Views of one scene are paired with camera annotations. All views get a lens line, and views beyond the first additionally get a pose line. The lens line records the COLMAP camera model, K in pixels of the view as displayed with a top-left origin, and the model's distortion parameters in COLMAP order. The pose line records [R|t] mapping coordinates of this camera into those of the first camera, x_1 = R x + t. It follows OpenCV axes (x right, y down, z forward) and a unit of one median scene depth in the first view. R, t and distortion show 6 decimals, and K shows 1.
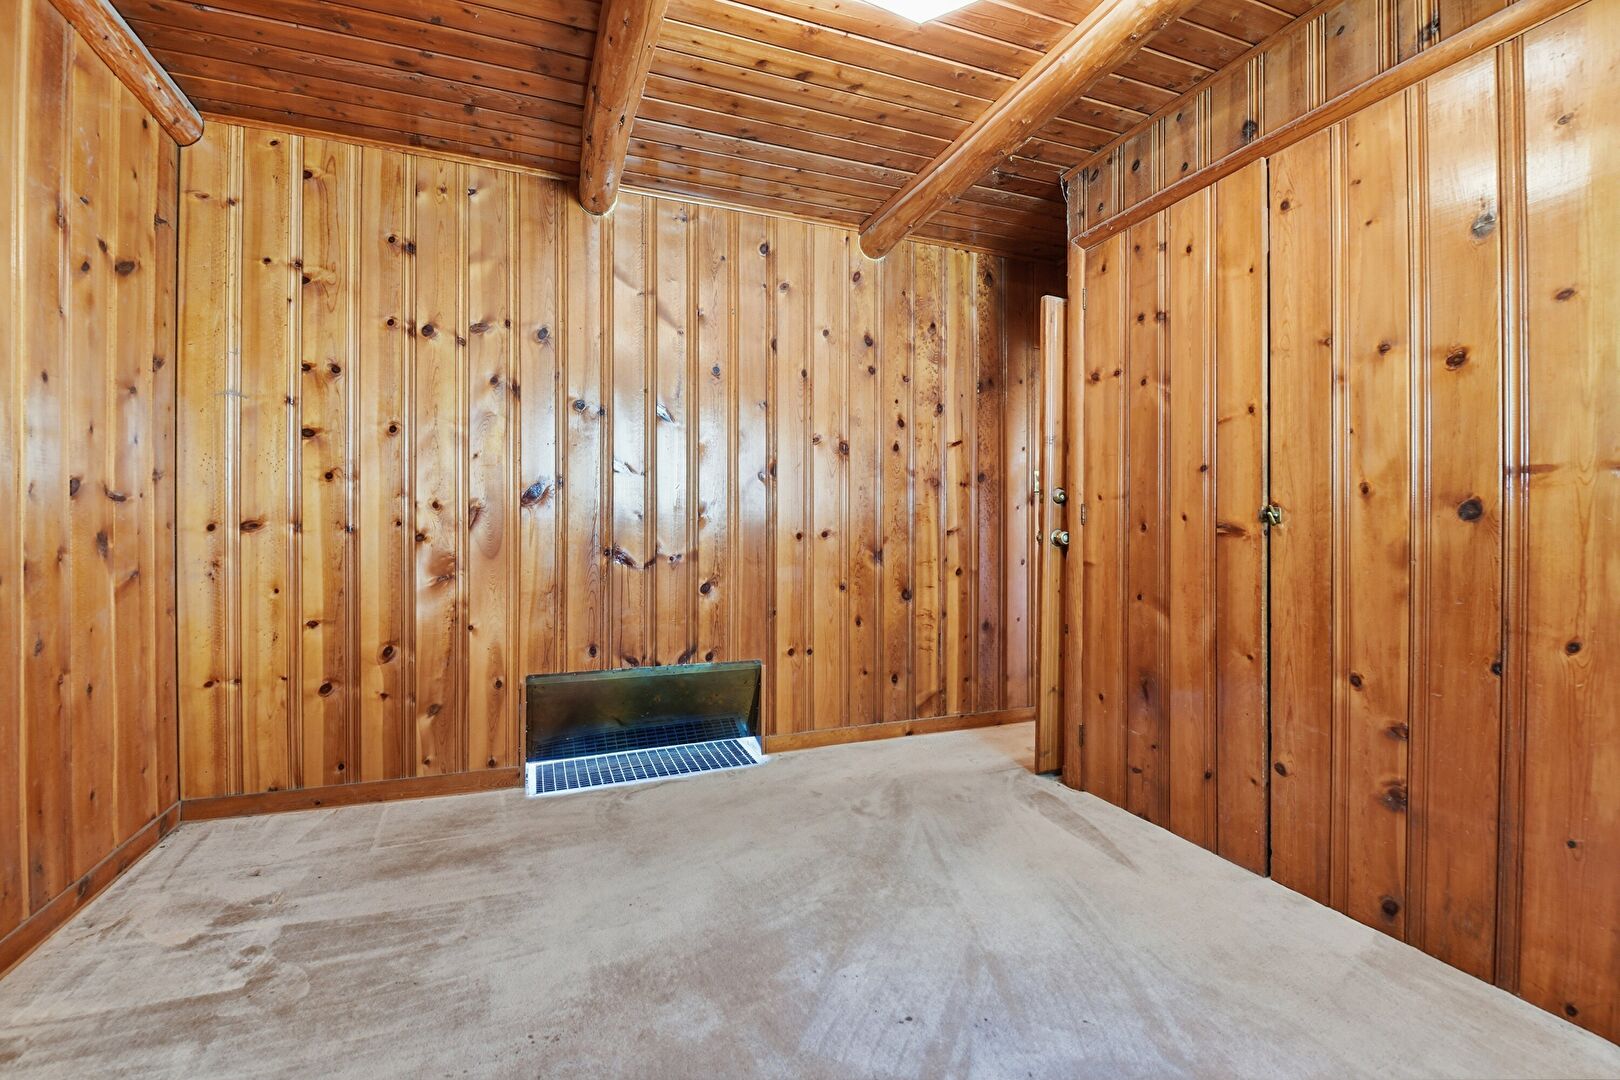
lens RADIAL K [[704.0, 0, 811.1], [0, 704.0, 533.2], [0, 0, 1]] dist [-0.022342, -0.002787]
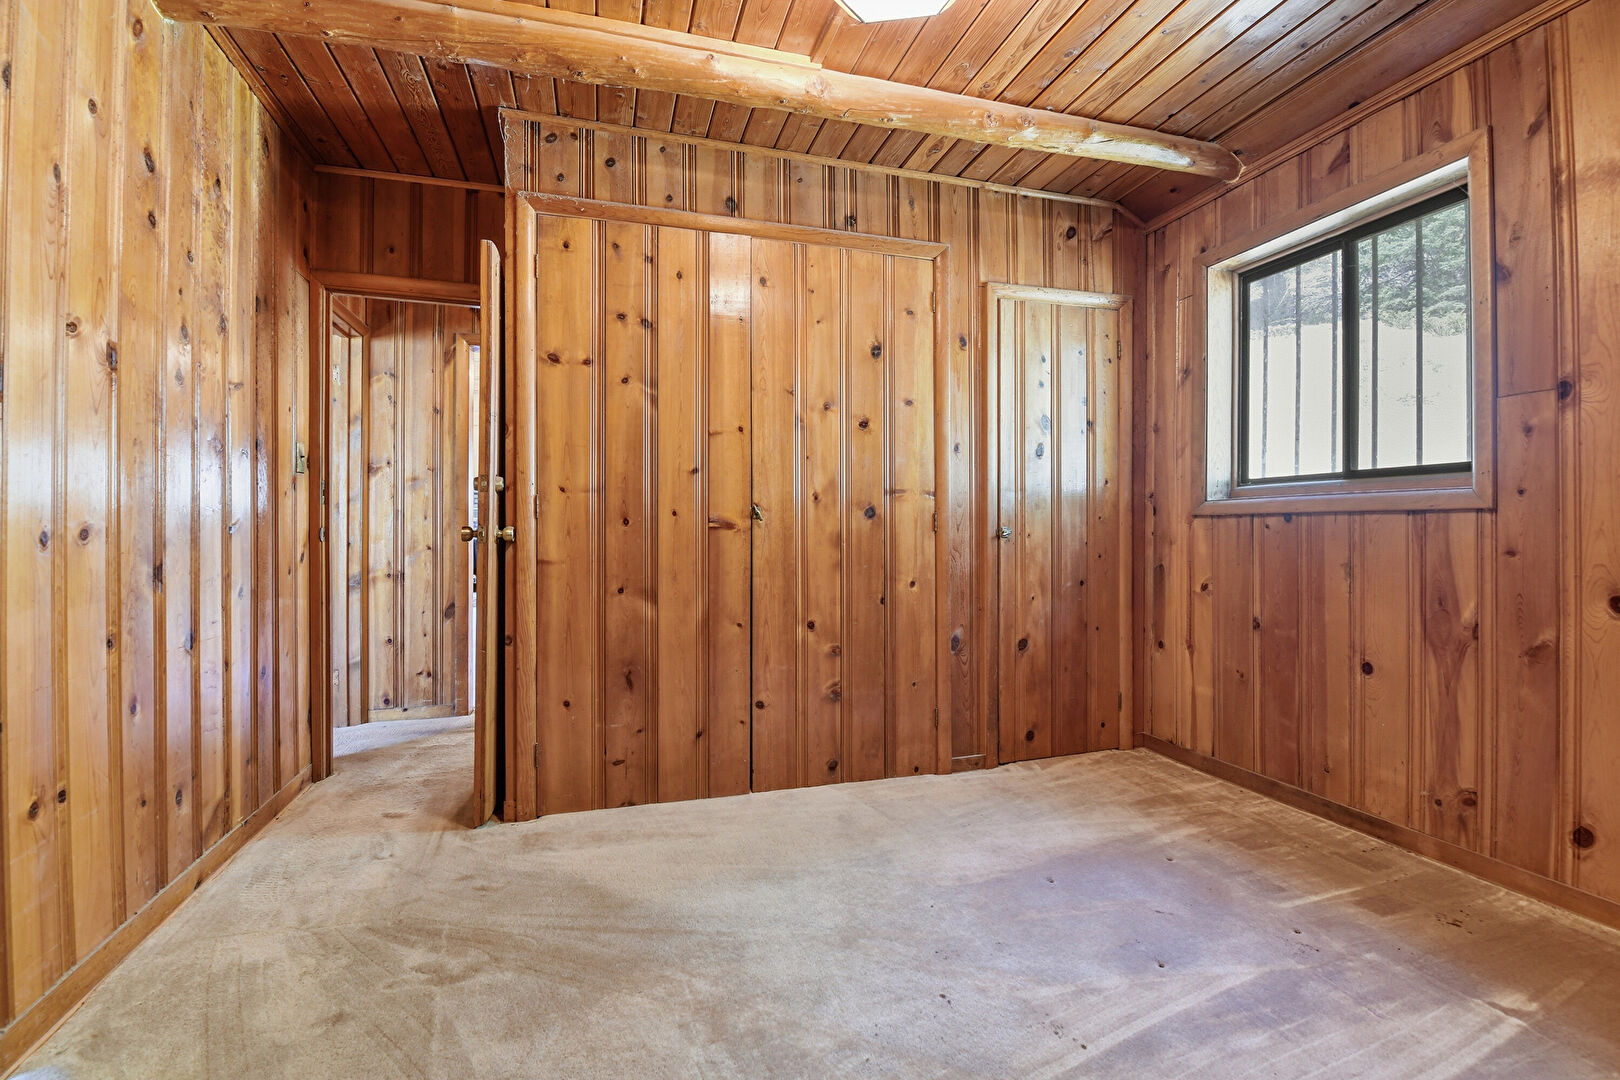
lens RADIAL K [[704.0, 0, 813.1], [0, 704.0, 527.6], [0, 0, 1]] dist [-0.022342, -0.002787]
pose [[0.067987, -0.001808, 0.997685, -0.608727], [0.007851, 0.999968, 0.001277, 0.000868], [-0.997655, 0.007746, 0.067999, 0.750434]]
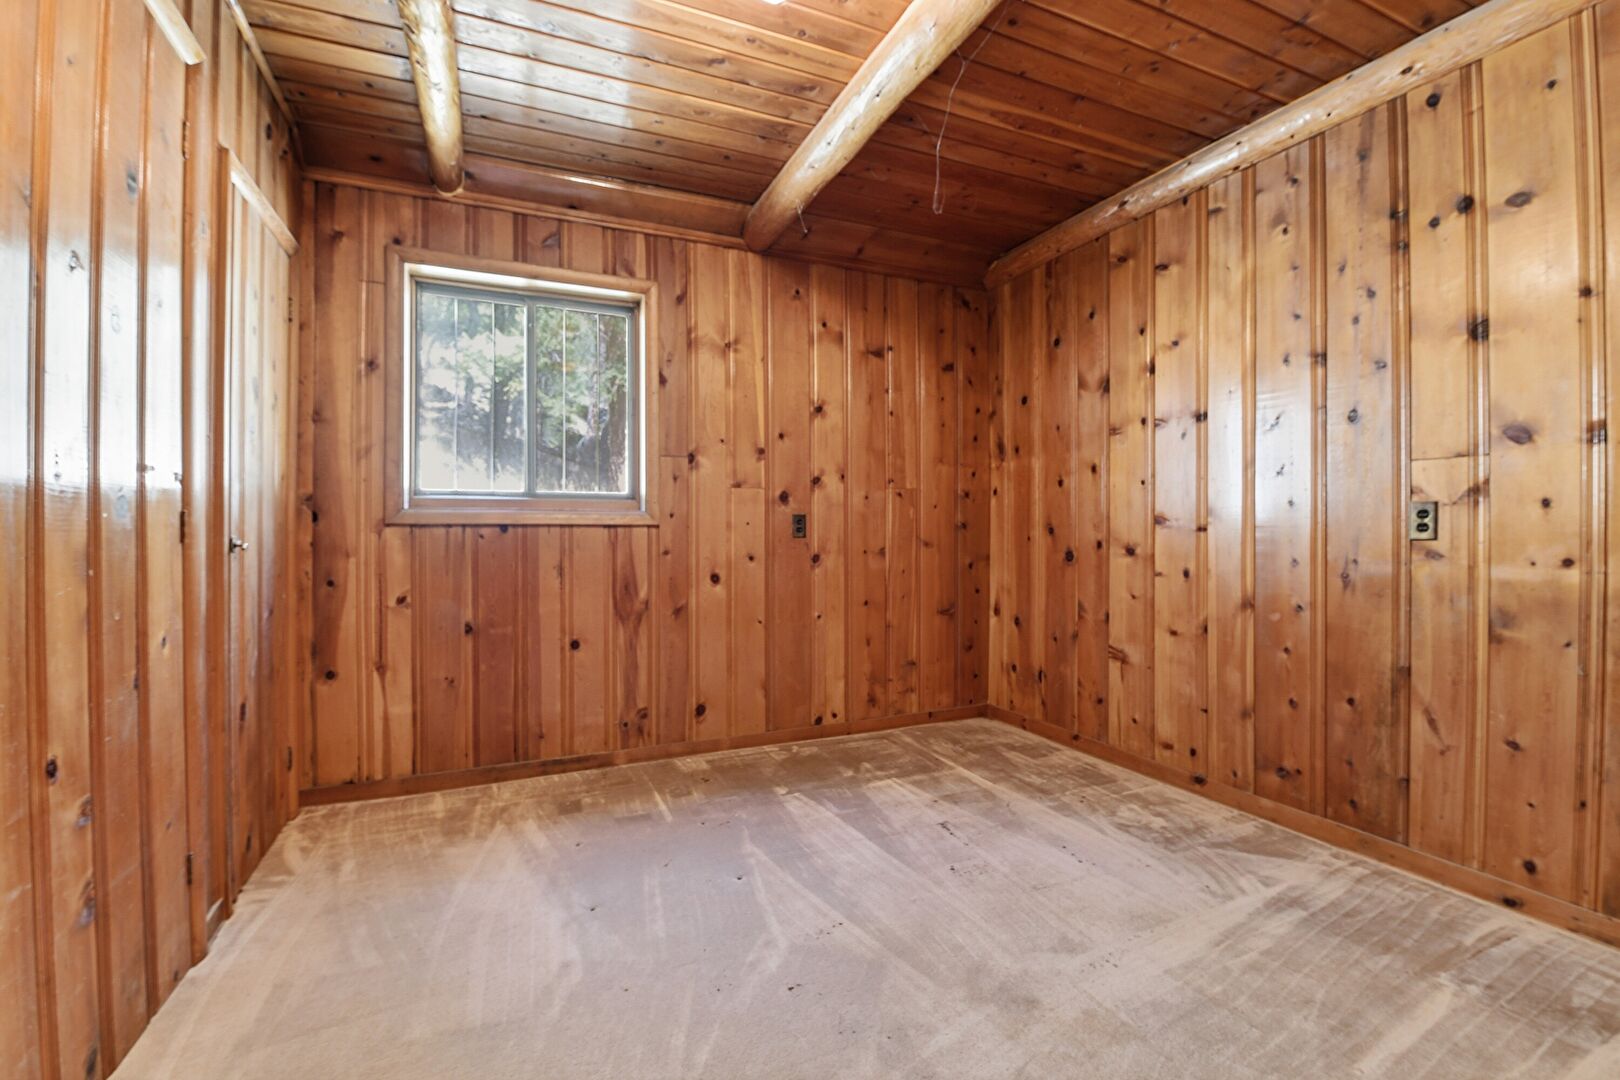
lens RADIAL K [[704.0, 0, 807.6], [0, 704.0, 537.3], [0, 0, 1]] dist [-0.022342, -0.002787]
pose [[-0.998074, -0.002274, -0.061996, 0.111745], [-0.002784, 0.999963, 0.008148, -0.003470], [0.061975, 0.008305, -0.998043, 1.389940]]
